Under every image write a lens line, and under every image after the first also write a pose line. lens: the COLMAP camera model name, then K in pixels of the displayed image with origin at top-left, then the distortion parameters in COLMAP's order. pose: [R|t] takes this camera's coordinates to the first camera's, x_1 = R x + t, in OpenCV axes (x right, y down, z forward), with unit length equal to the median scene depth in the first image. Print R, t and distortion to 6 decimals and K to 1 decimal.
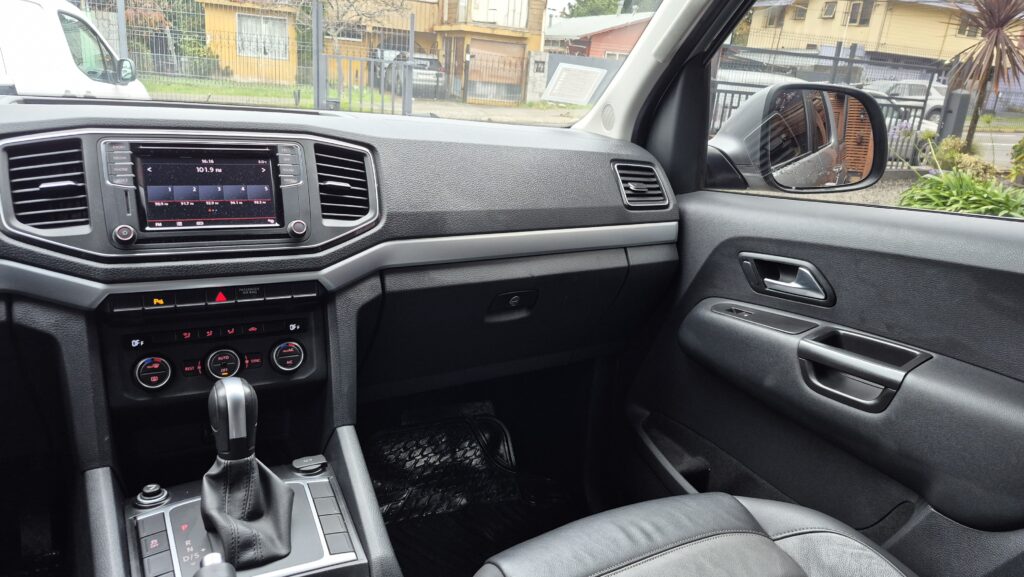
lens RADIAL K [[719.0, 0, 514.7], [0, 719.0, 282.9], [0, 0, 1]] dist [0.051317, -0.052162]
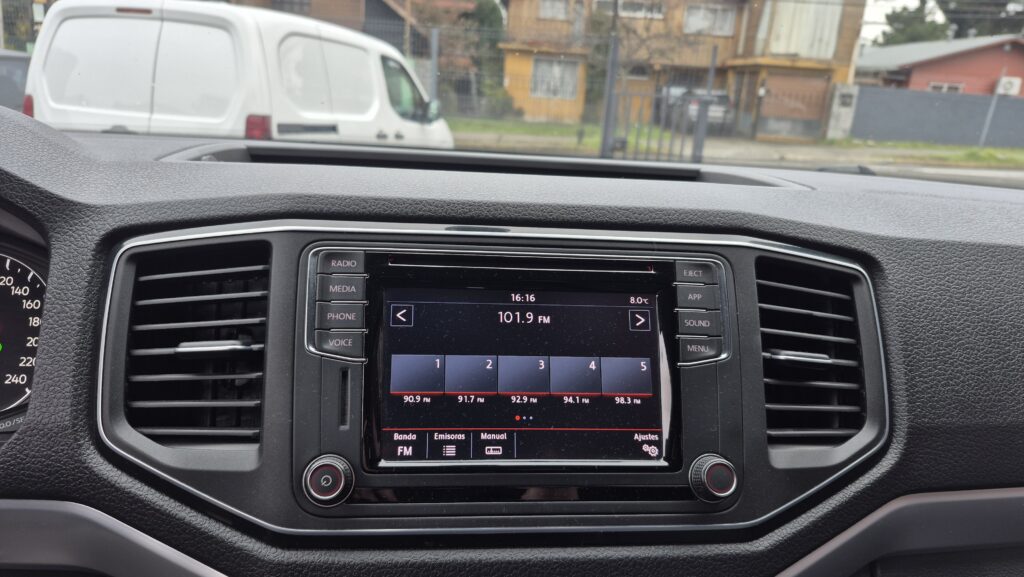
lens RADIAL K [[719.0, 0, 504.6], [0, 719.0, 295.4], [0, 0, 1]] dist [0.051317, -0.052162]
pose [[0.927725, 0.083155, -0.363885, -0.248938], [-0.095118, 0.995352, -0.015046, -0.144726], [0.360943, 0.048570, 0.931322, 0.534751]]
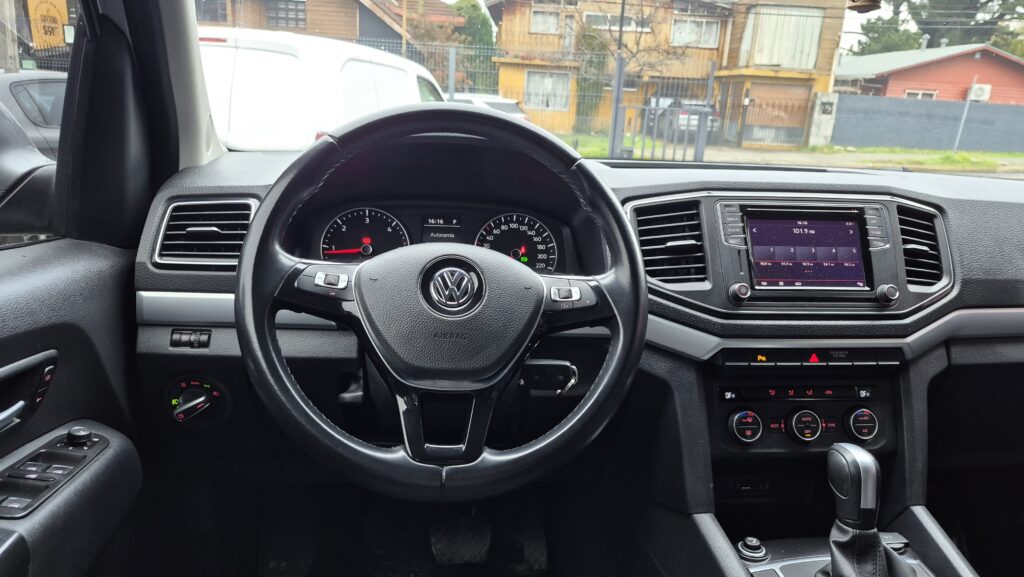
lens RADIAL K [[719.0, 0, 512.1], [0, 719.0, 292.6], [0, 0, 1]] dist [0.051317, -0.052162]
pose [[0.939394, 0.058650, -0.337786, -0.408912], [-0.074713, 0.996600, -0.034739, -0.004290], [0.334600, 0.057871, 0.940582, -0.074912]]
